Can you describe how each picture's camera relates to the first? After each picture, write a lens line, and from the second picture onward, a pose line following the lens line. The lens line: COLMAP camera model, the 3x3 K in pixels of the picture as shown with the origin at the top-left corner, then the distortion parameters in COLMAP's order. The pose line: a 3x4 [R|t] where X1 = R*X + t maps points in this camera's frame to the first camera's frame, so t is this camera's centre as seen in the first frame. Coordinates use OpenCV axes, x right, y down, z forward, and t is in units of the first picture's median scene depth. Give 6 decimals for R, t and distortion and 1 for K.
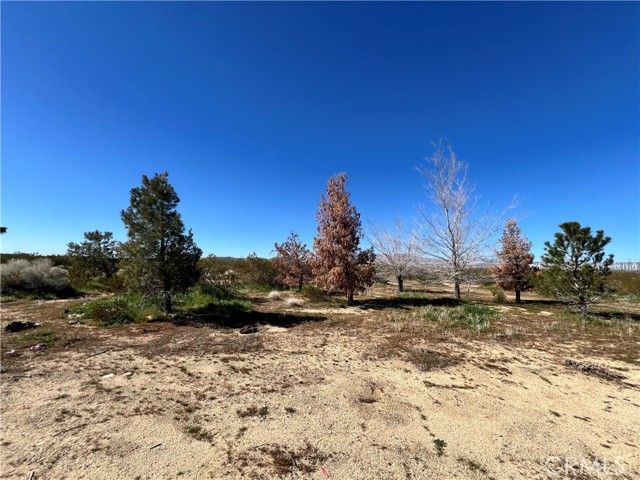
lens RADIAL K [[256.9, 0, 318.8], [0, 256.9, 238.7], [0, 0, 1]] dist [-0.001981, 0.001000]
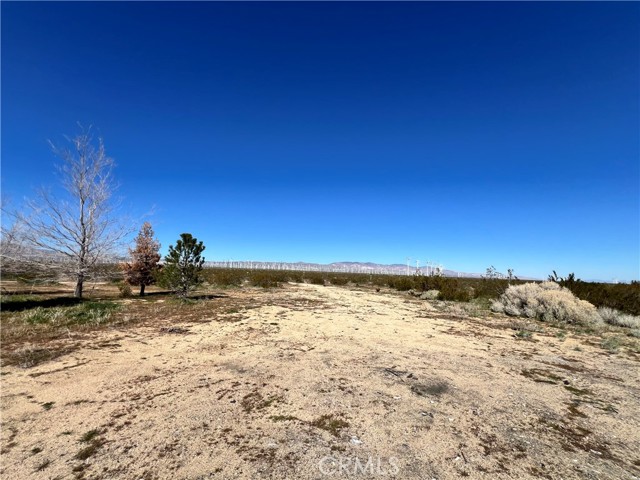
lens RADIAL K [[256.9, 0, 320.1], [0, 256.9, 238.5], [0, 0, 1]] dist [-0.001981, 0.001000]
pose [[0.326049, 0.111607, 0.938742, -0.092925], [-0.124434, 0.989434, -0.074415, -0.022393], [-0.937128, -0.092548, 0.336491, -0.152093]]
